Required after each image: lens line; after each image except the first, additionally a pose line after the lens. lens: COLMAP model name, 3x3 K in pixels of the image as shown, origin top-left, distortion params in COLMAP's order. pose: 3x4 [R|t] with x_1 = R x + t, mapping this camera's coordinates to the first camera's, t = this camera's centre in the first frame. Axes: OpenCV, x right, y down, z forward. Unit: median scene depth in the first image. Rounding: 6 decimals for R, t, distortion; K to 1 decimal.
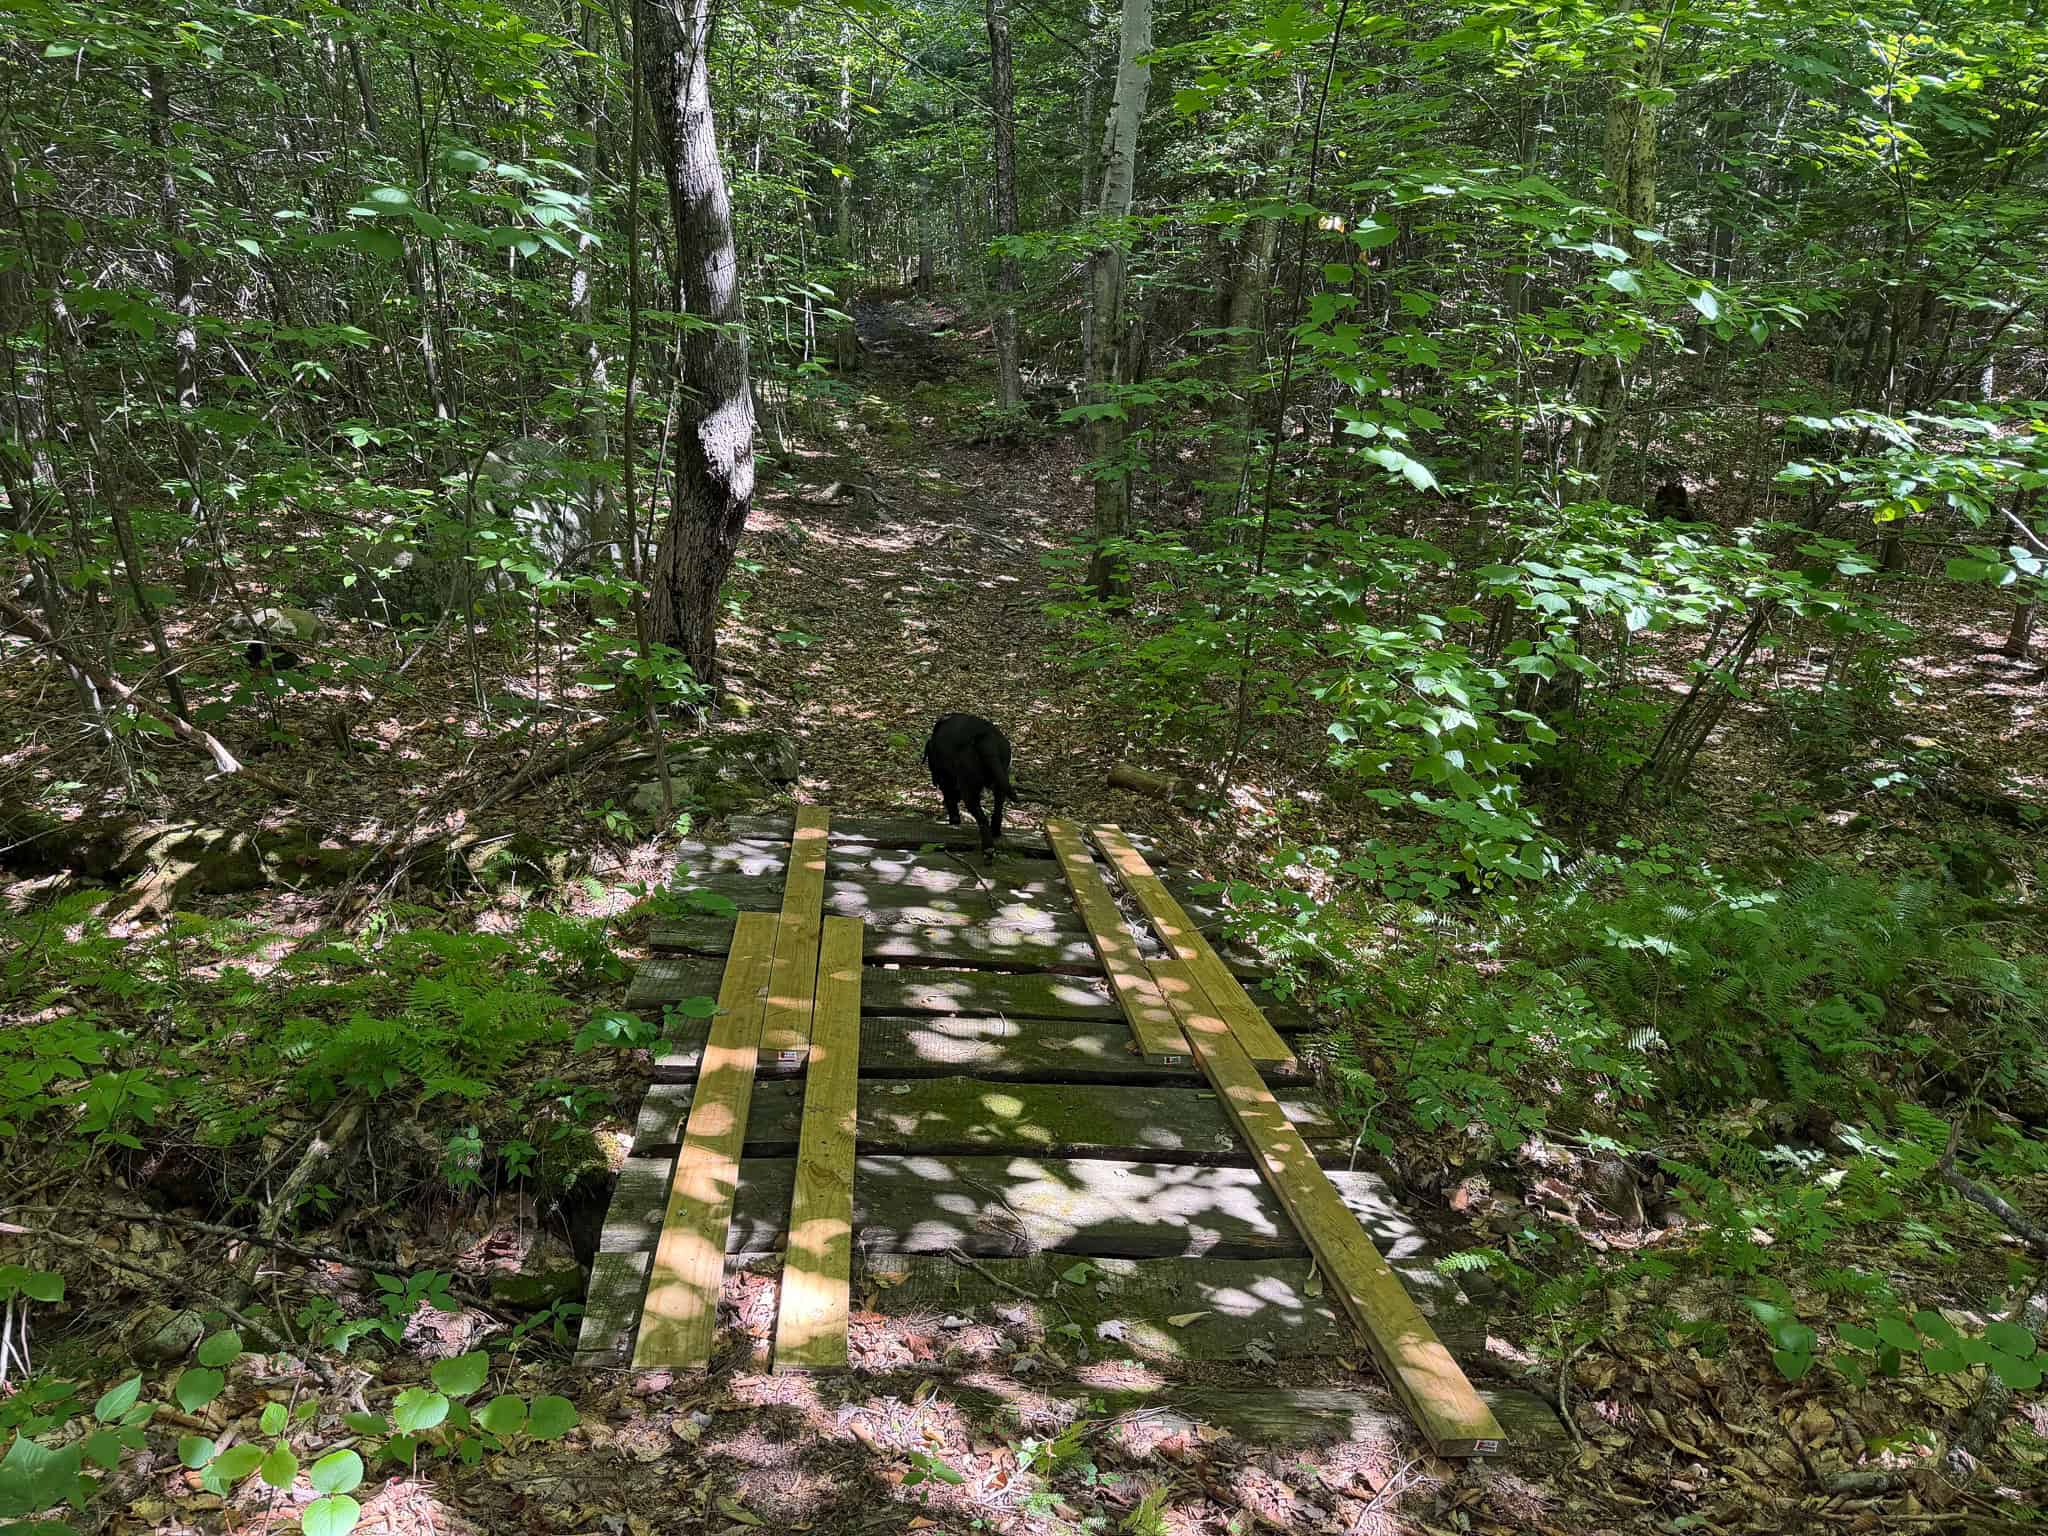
lens RADIAL K [[1427.5, 0, 1022.1], [0, 1427.5, 766.6], [0, 0, 1]] dist [0.028860, -0.051407]
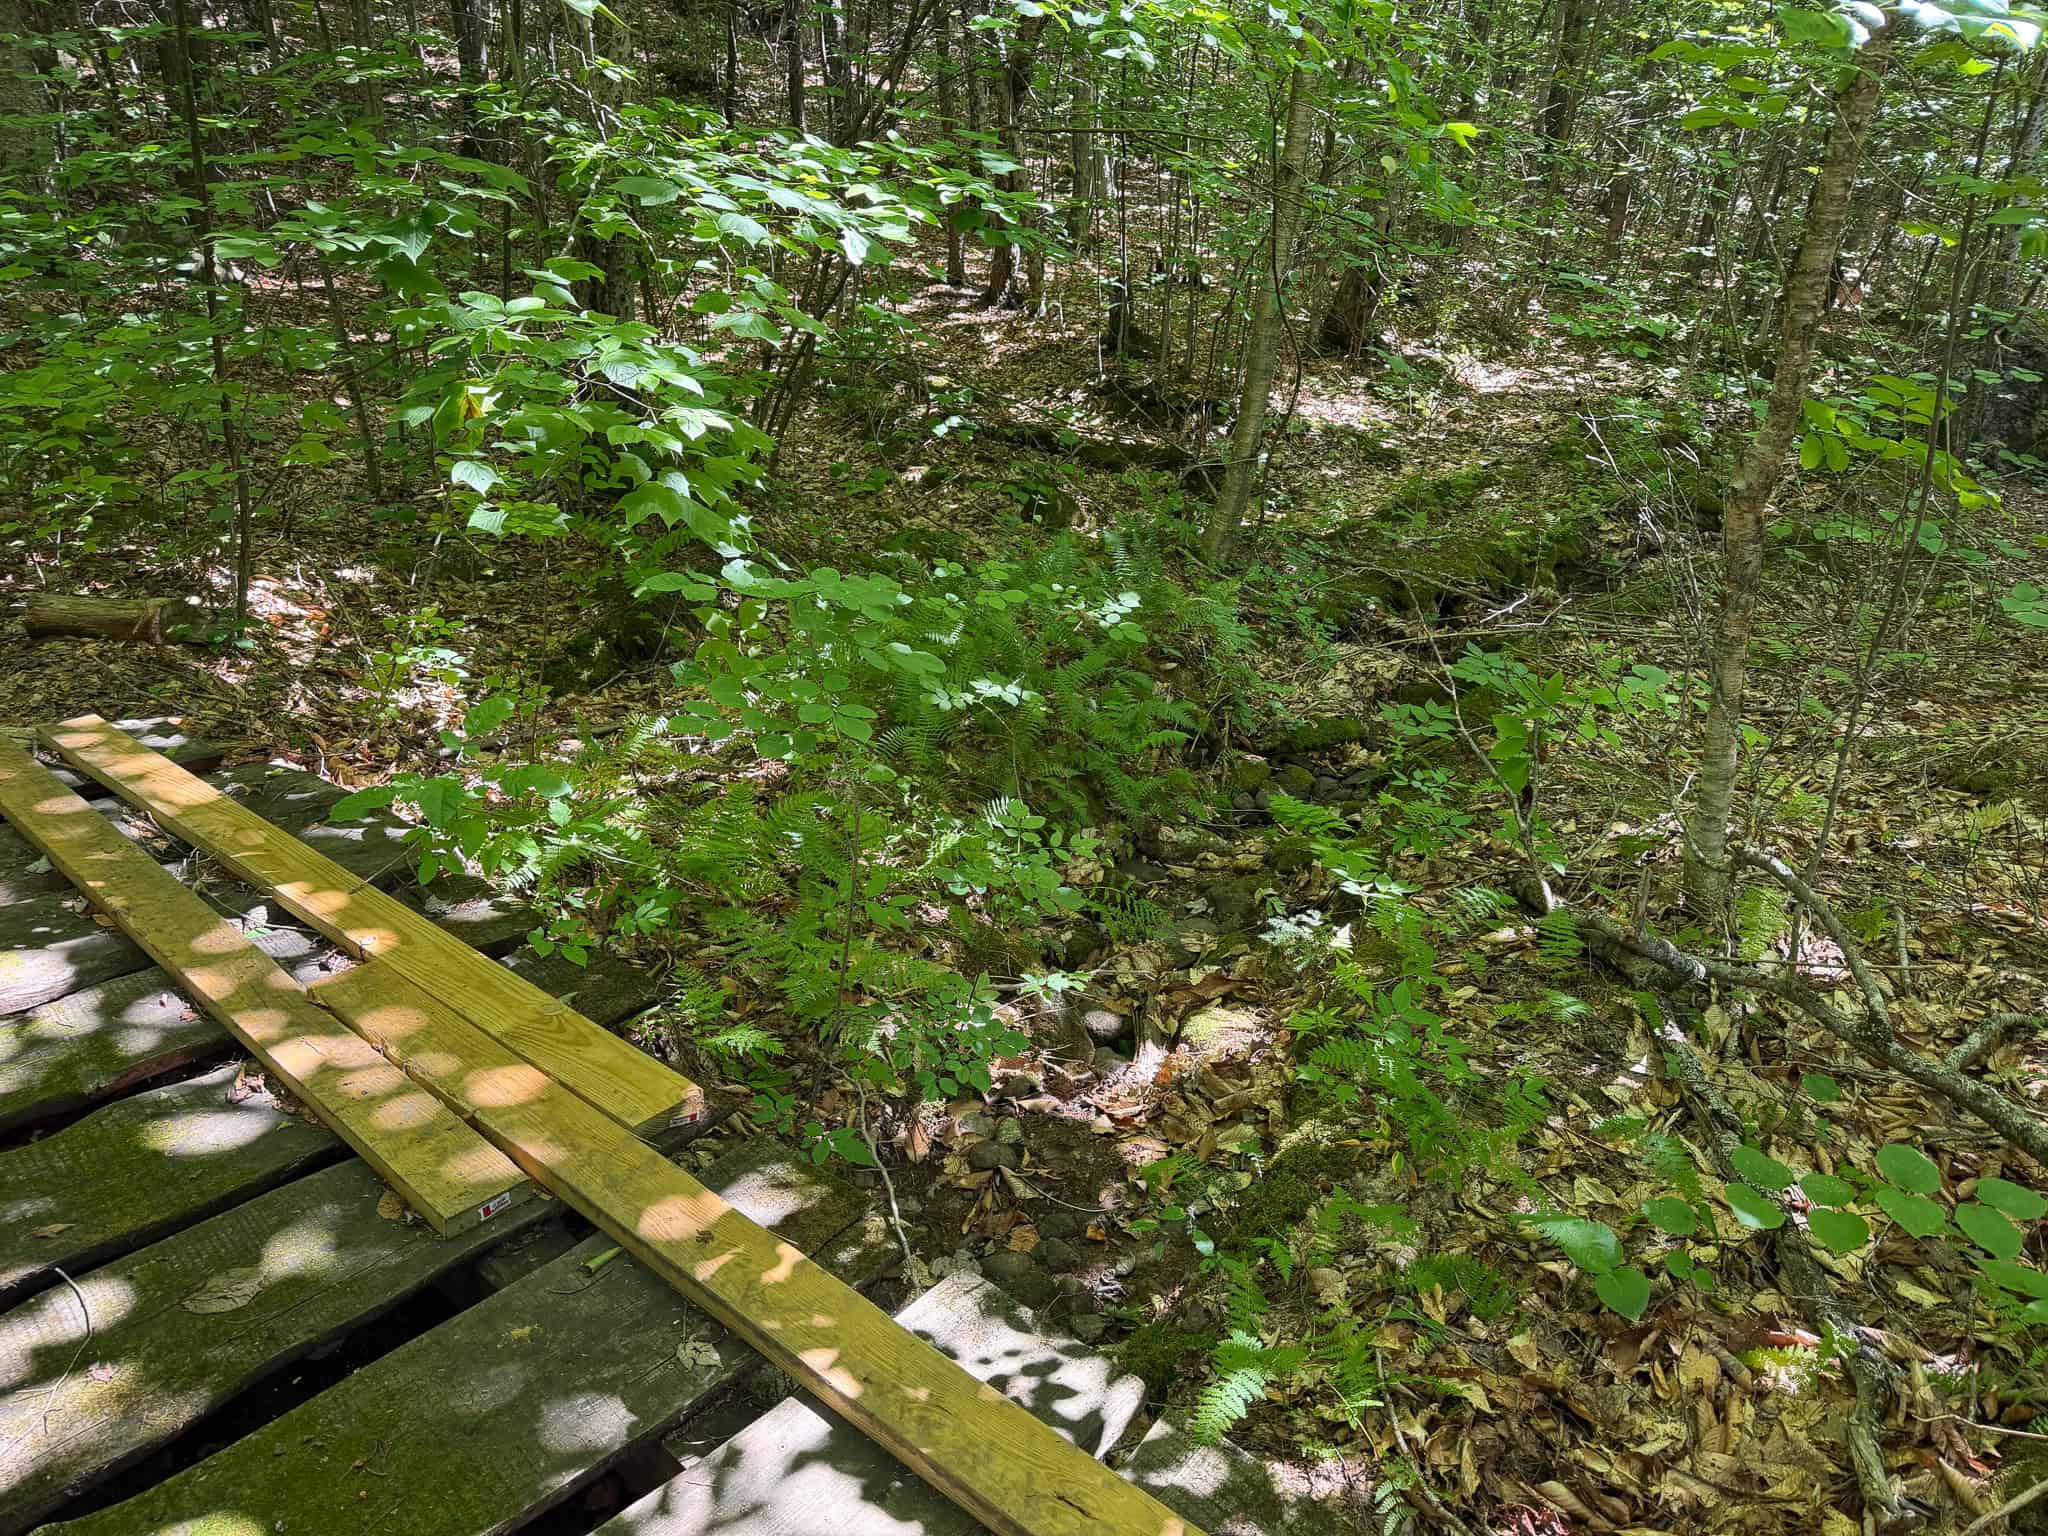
lens RADIAL K [[1427.5, 0, 1026.9], [0, 1427.5, 788.6], [0, 0, 1]] dist [0.028860, -0.051407]
pose [[0.742711, -0.305970, 0.595620, -0.008148], [0.168216, 0.946230, 0.276320, -0.032537], [-0.648139, -0.105033, 0.754244, 0.423752]]
